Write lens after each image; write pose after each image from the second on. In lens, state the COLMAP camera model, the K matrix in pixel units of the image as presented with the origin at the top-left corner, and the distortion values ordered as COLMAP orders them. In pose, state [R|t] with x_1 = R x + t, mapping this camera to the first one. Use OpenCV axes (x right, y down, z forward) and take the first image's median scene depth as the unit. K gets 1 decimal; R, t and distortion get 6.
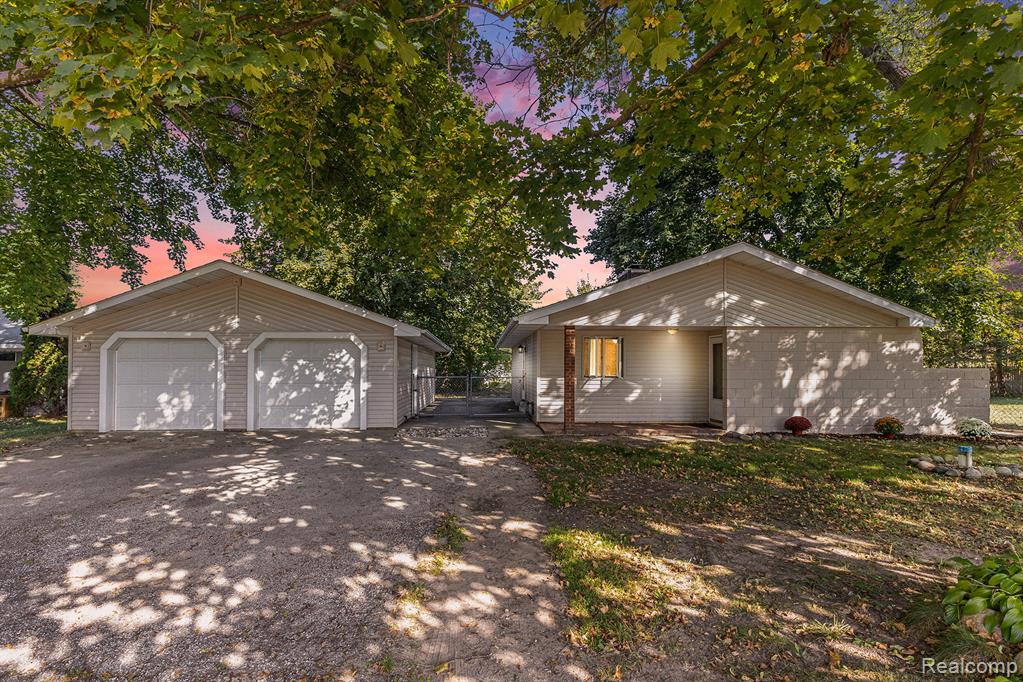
lens RADIAL K [[502.9, 0, 508.7], [0, 502.9, 360.8], [0, 0, 1]] dist [0.001111, 0.000168]
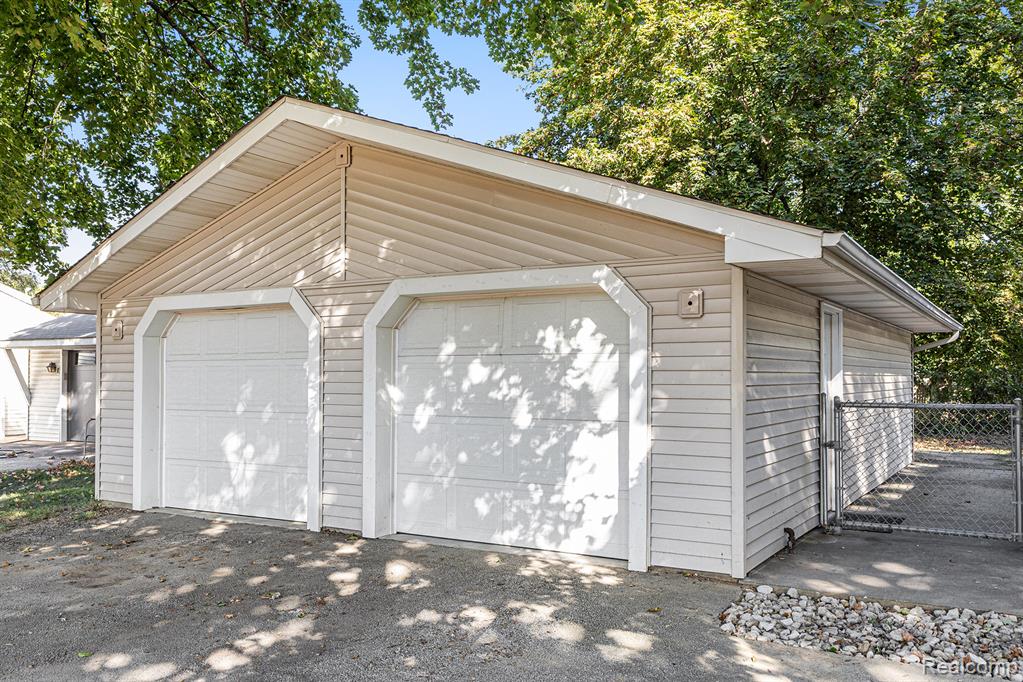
lens RADIAL K [[870.5, 0, 510.0], [0, 870.5, 361.7], [0, 0, 1]] dist [0.001586, -0.001184]
pose [[0.825109, -0.008411, -0.564910, -0.046211], [0.007984, 0.999963, -0.003226, 0.006722], [0.564917, -0.001849, 0.825146, 0.501826]]
